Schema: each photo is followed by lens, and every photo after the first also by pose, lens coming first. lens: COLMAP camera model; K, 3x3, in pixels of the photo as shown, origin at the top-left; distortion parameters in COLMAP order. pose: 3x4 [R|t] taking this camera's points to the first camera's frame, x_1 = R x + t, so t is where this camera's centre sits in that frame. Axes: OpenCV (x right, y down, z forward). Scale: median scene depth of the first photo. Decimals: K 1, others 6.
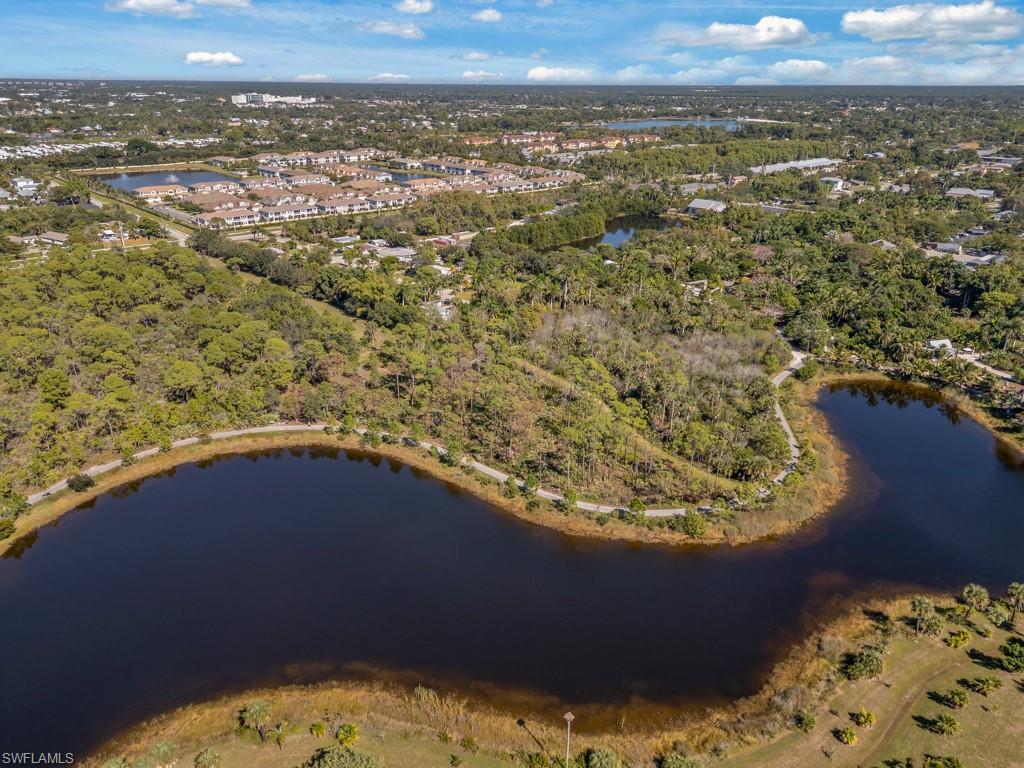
lens RADIAL K [[717.5, 0, 514.5], [0, 717.5, 387.0], [0, 0, 1]] dist [0.046348, -0.032412]
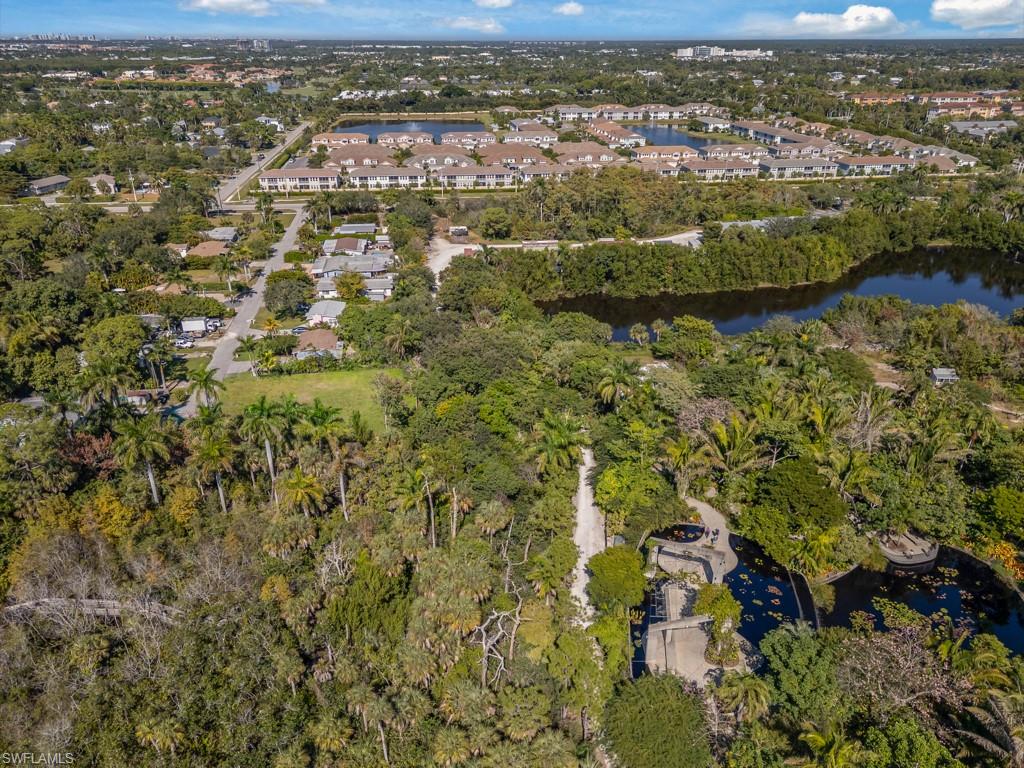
lens RADIAL K [[717.5, 0, 508.6], [0, 717.5, 378.9], [0, 0, 1]] dist [0.046348, -0.032412]
pose [[0.829869, 0.239660, -0.503866, 0.123630], [-0.217983, 0.970543, 0.102613, -0.081068], [0.513616, 0.024679, 0.857665, 0.241023]]
